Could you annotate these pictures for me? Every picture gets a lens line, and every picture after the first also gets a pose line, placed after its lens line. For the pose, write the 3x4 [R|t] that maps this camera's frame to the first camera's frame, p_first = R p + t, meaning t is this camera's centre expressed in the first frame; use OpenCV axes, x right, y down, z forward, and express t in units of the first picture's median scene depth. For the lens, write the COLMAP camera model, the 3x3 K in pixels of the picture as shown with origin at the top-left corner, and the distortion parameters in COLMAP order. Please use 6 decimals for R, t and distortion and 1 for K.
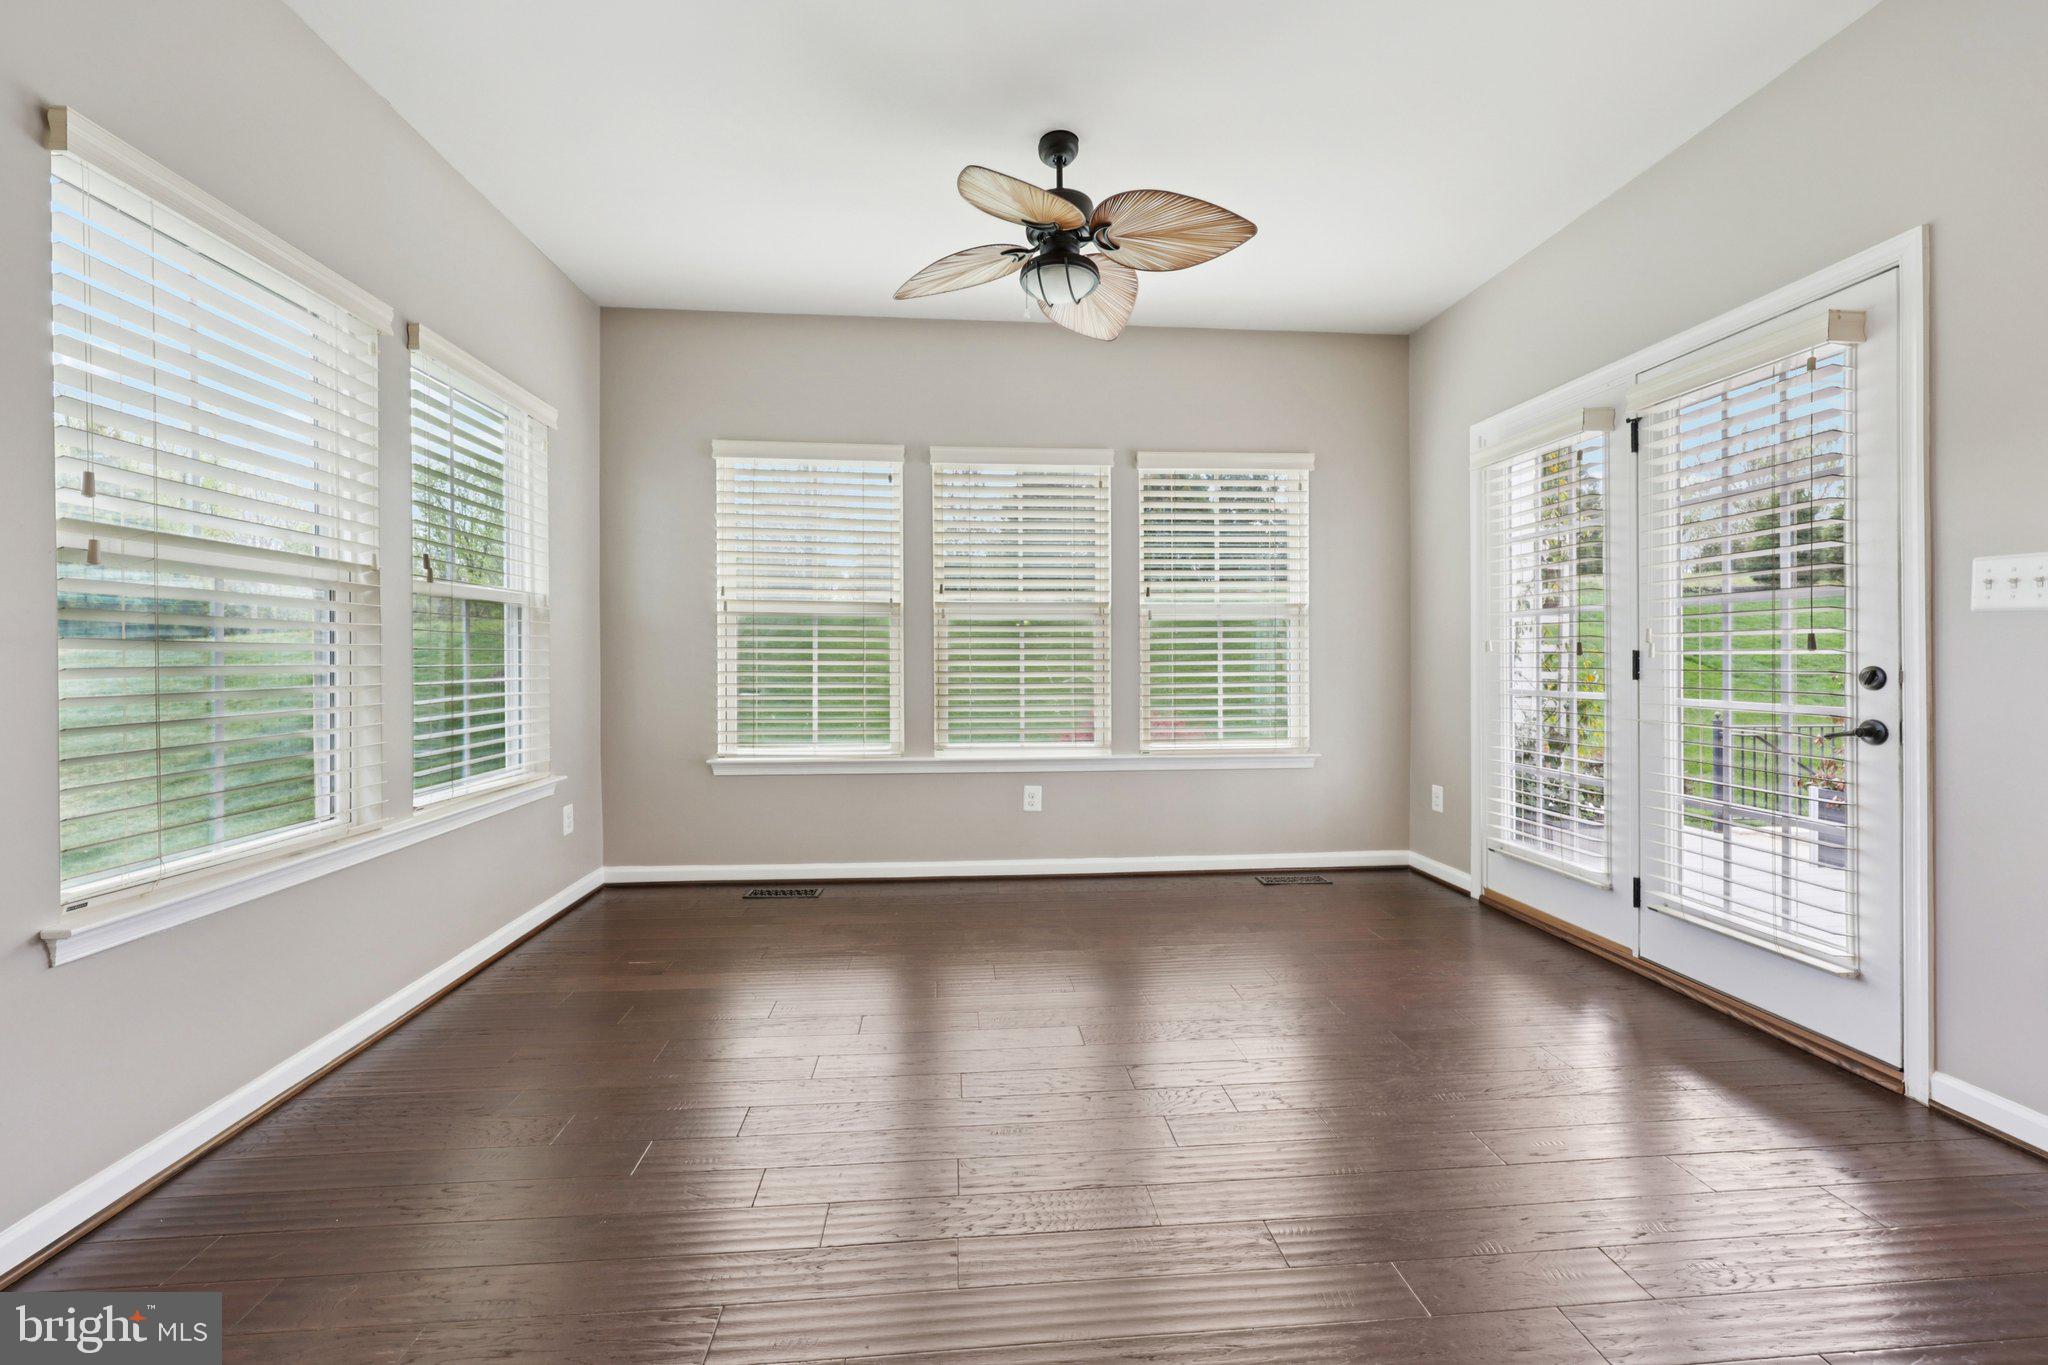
lens RADIAL K [[832.2, 0, 1020.5], [0, 832.2, 658.2], [0, 0, 1]] dist [-0.000930, 0.000753]
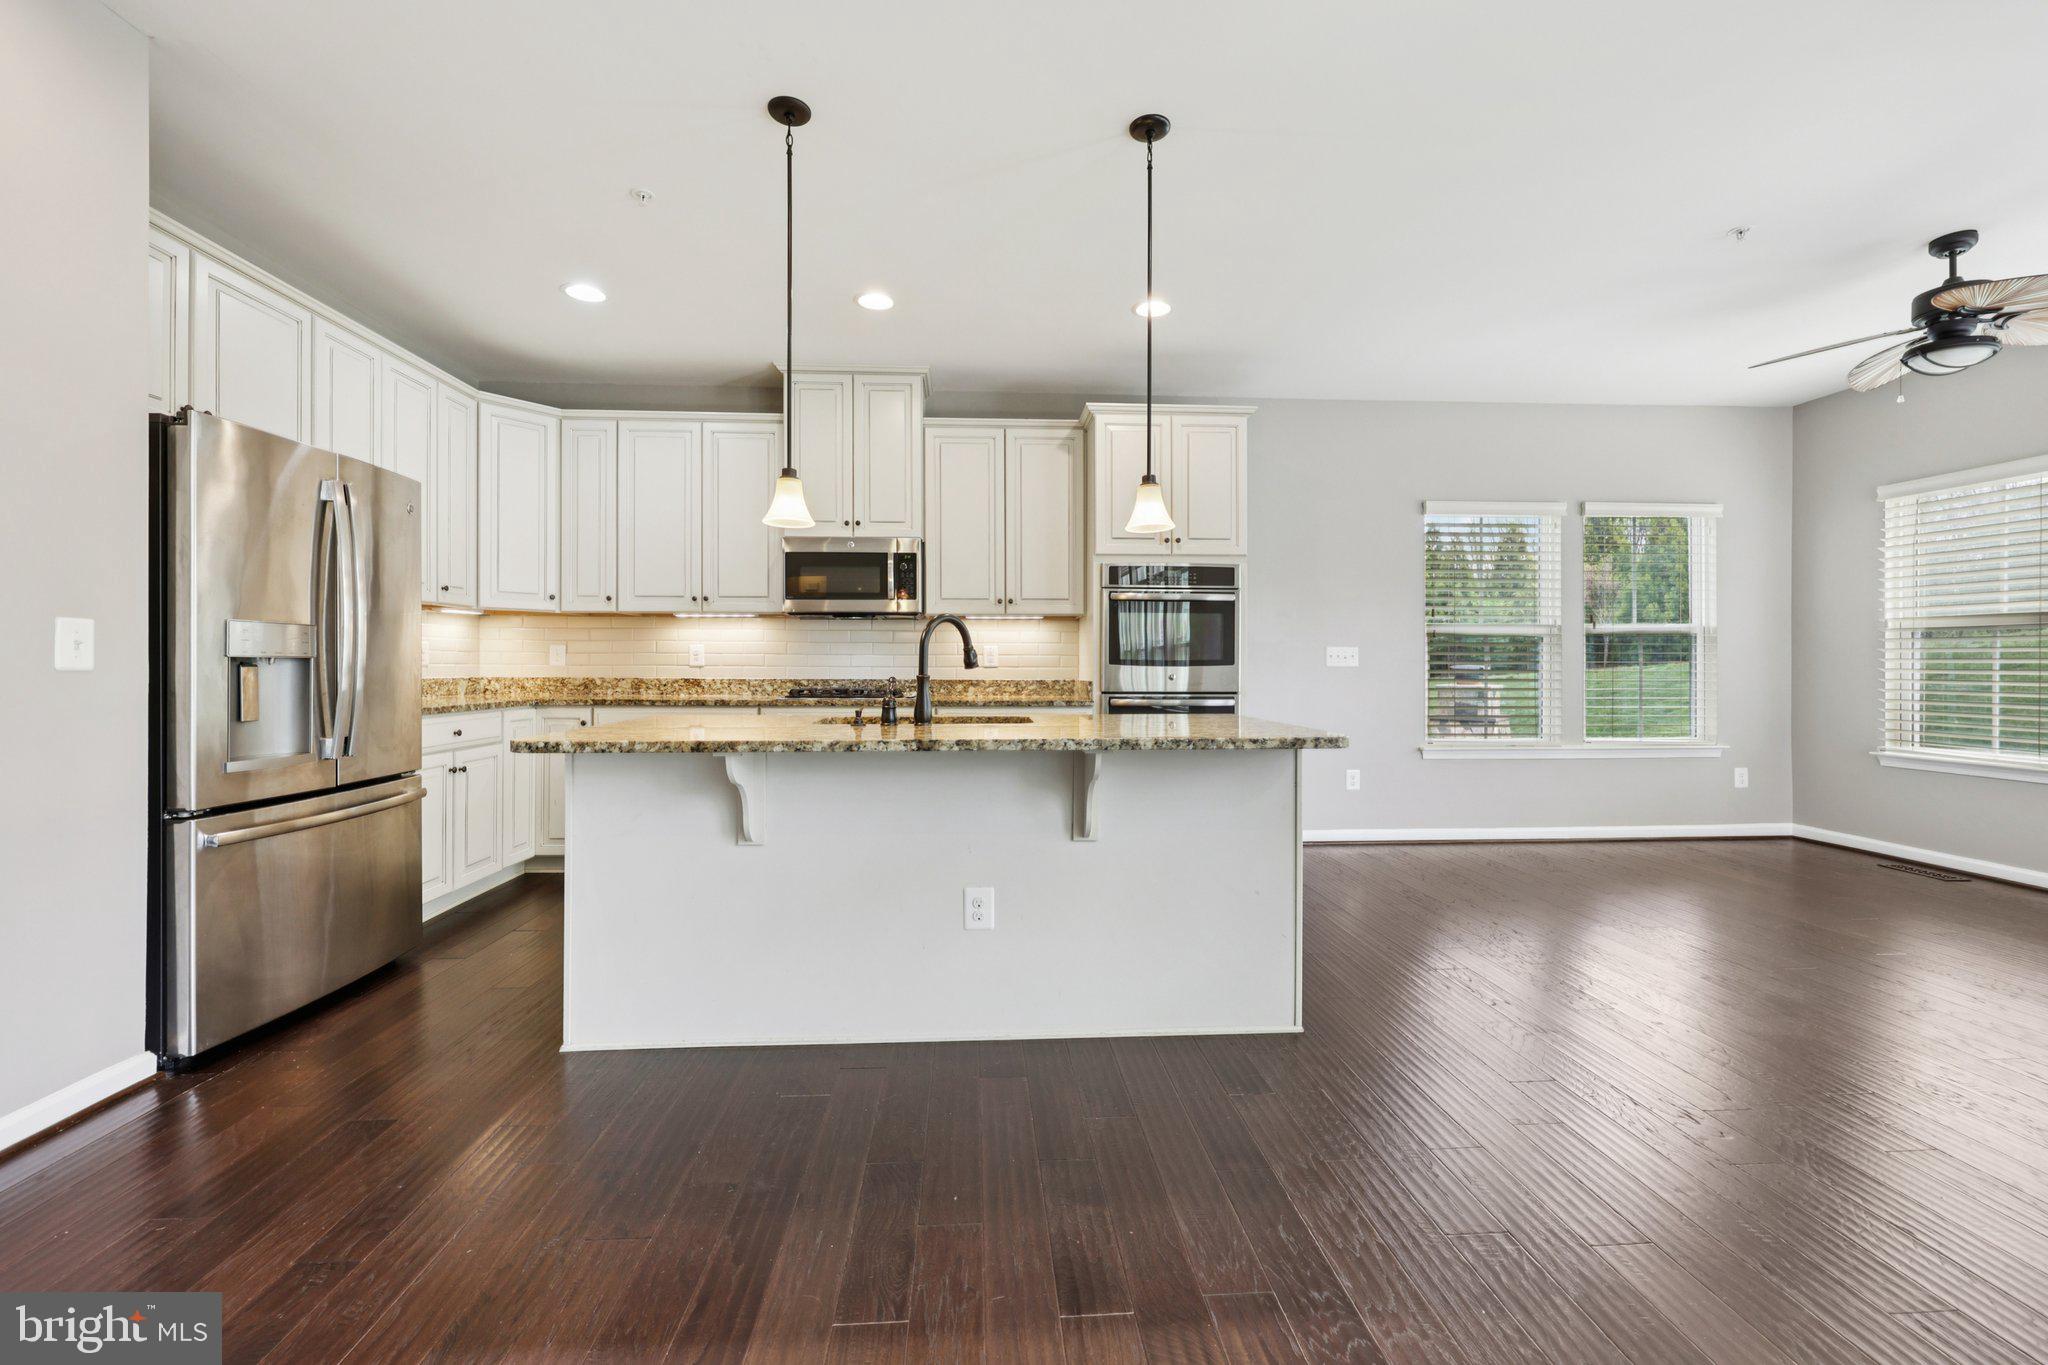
lens RADIAL K [[832.2, 0, 1019.4], [0, 832.2, 666.6], [0, 0, 1]] dist [-0.000930, 0.000753]
pose [[-0.024892, 0.002412, -0.999687, 0.914371], [-0.003256, 0.999992, 0.002494, -0.000992], [0.999685, 0.003317, -0.024884, -0.222947]]
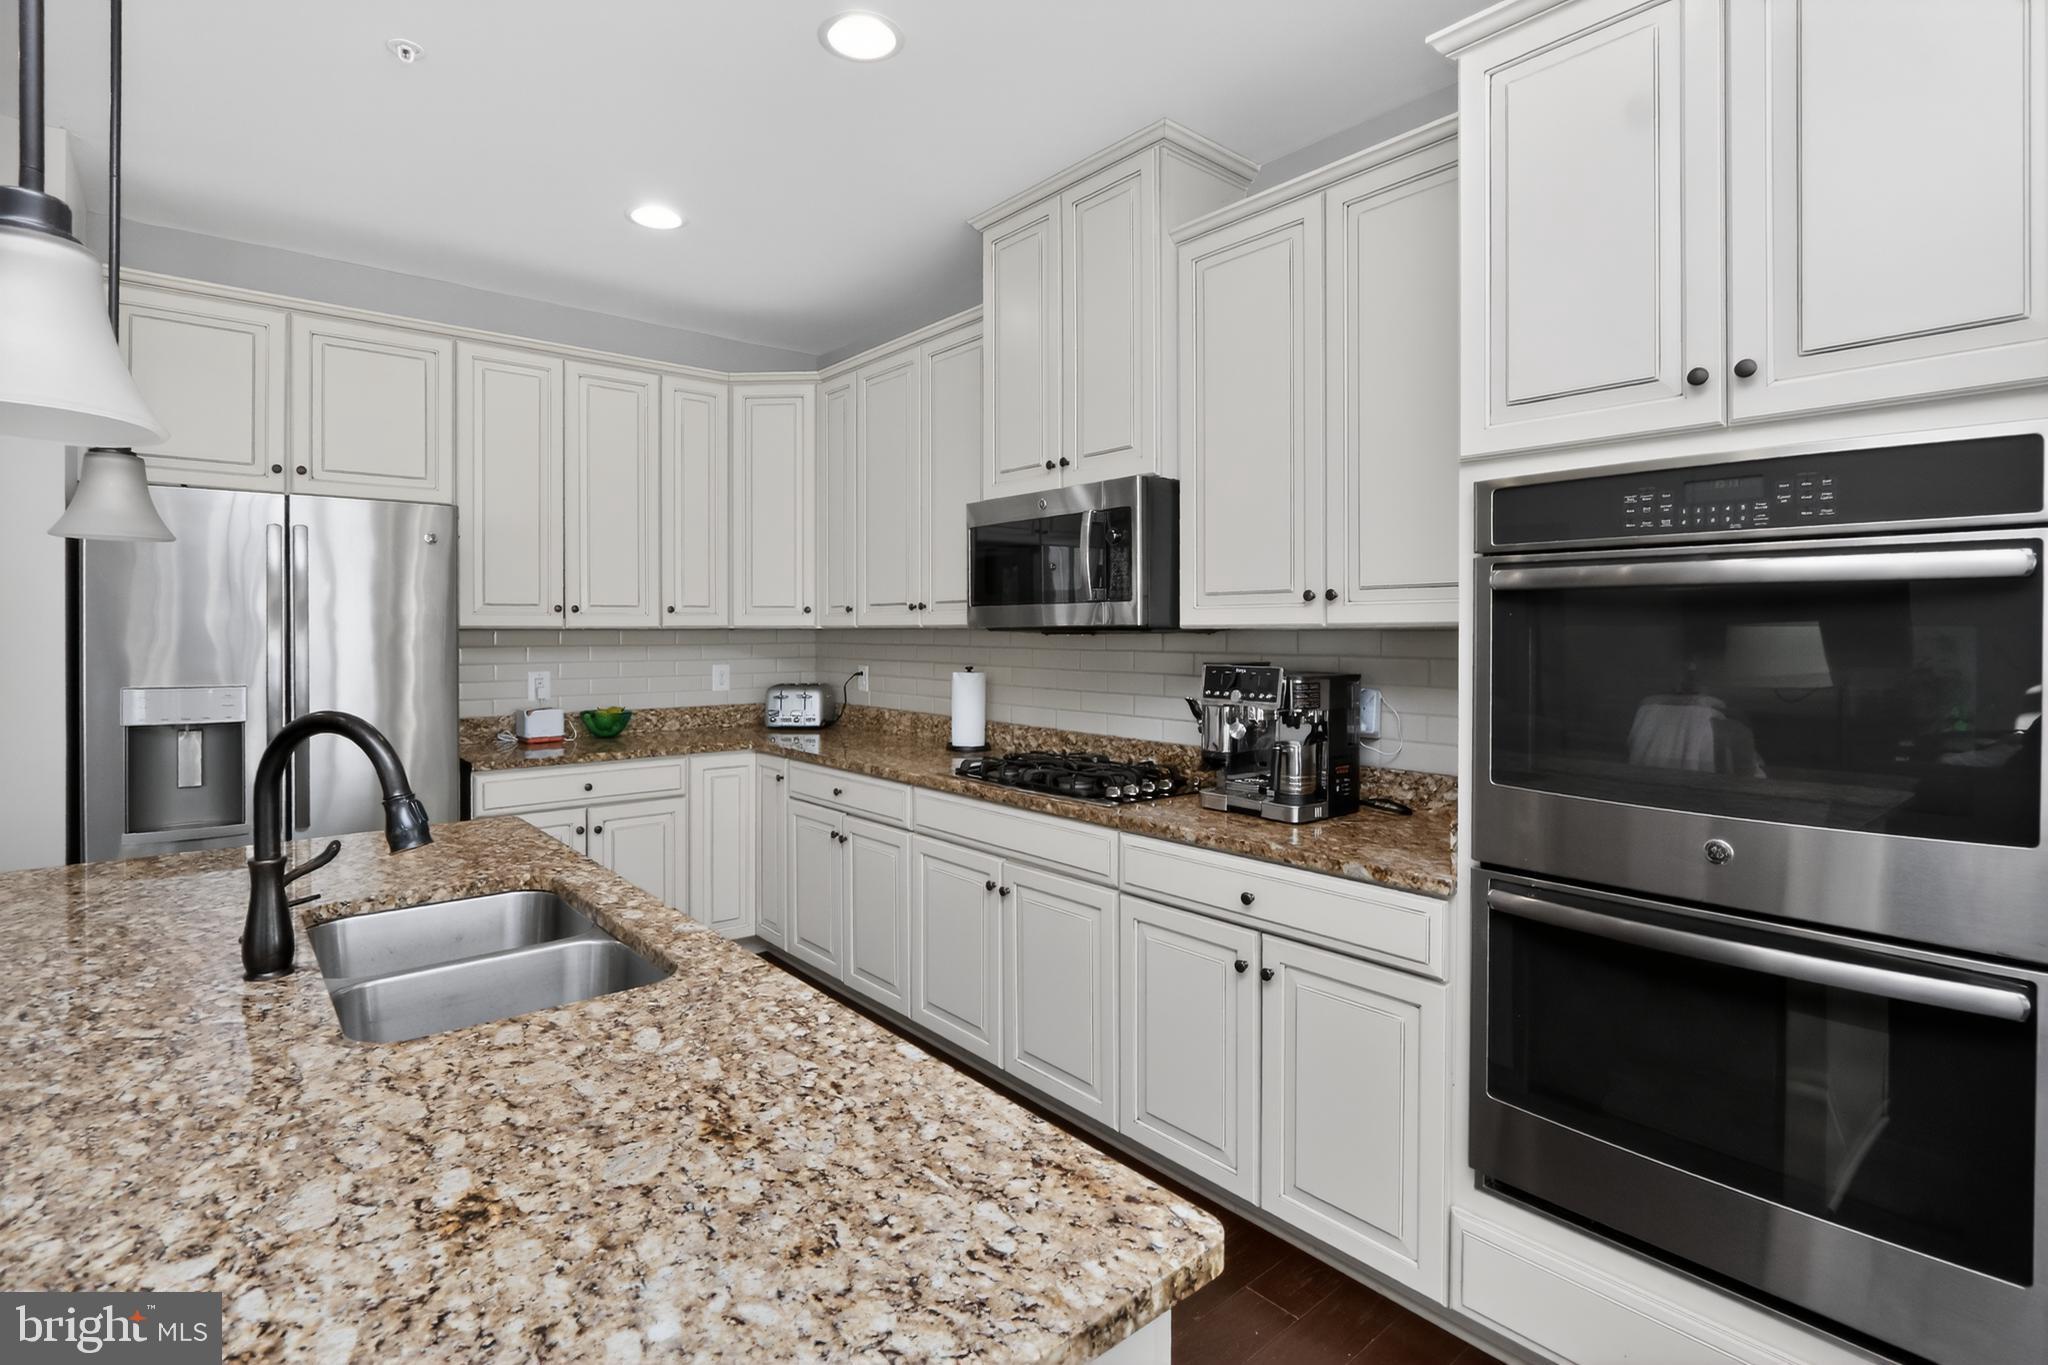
lens RADIAL K [[965.0, 0, 1016.6], [0, 965.0, 637.7], [0, 0, 1]] dist [-0.019274, 0.002206]
pose [[-0.813195, 0.008957, -0.581922, 0.189803], [0.002449, 0.999925, 0.011969, -0.075776], [0.581986, 0.008307, -0.813157, 0.111492]]
